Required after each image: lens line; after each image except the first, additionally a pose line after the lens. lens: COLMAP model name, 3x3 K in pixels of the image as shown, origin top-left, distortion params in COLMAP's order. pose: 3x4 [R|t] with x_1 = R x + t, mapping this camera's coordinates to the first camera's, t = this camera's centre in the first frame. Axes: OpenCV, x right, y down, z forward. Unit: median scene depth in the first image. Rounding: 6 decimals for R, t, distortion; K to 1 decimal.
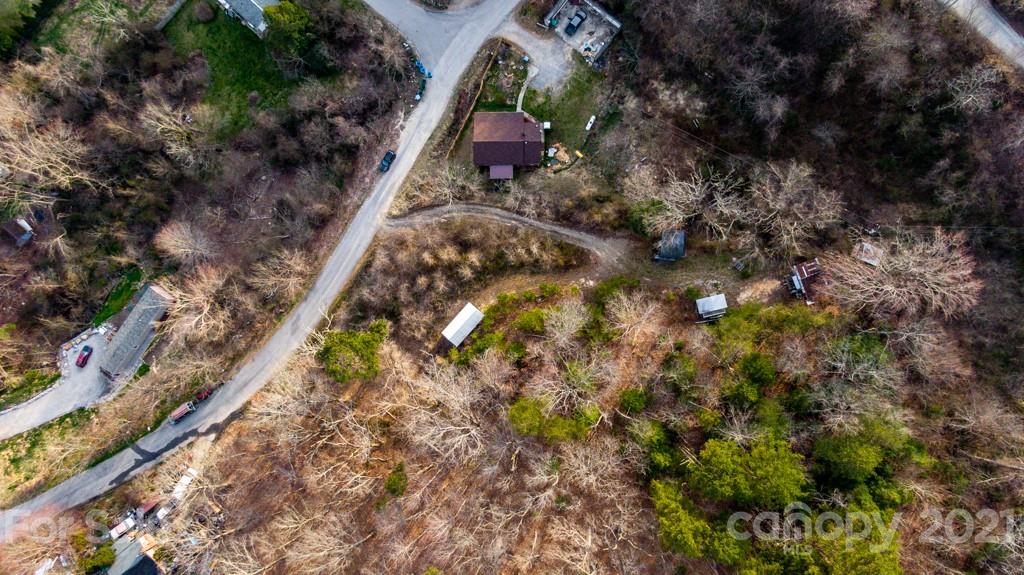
lens RADIAL K [[740.9, 0, 522.8], [0, 740.9, 292.1], [0, 0, 1]] dist [0.039890, -0.025849]
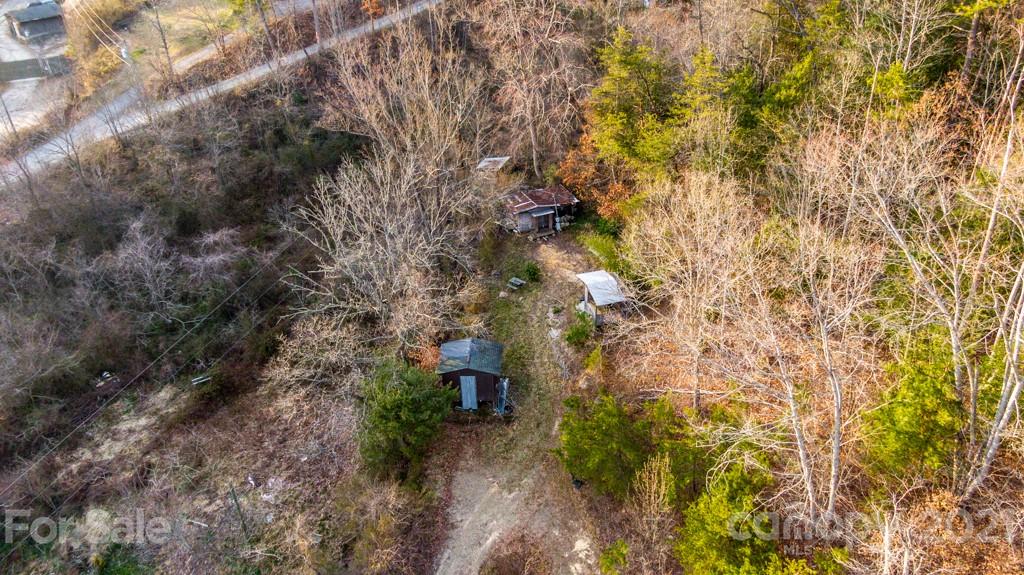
lens RADIAL K [[740.9, 0, 515.3], [0, 740.9, 293.6], [0, 0, 1]] dist [0.039890, -0.025849]
pose [[-0.040935, -0.503982, 0.862743, -0.139203], [0.999144, -0.015455, 0.038379, -0.052907], [-0.006008, 0.863576, 0.504183, 0.724031]]
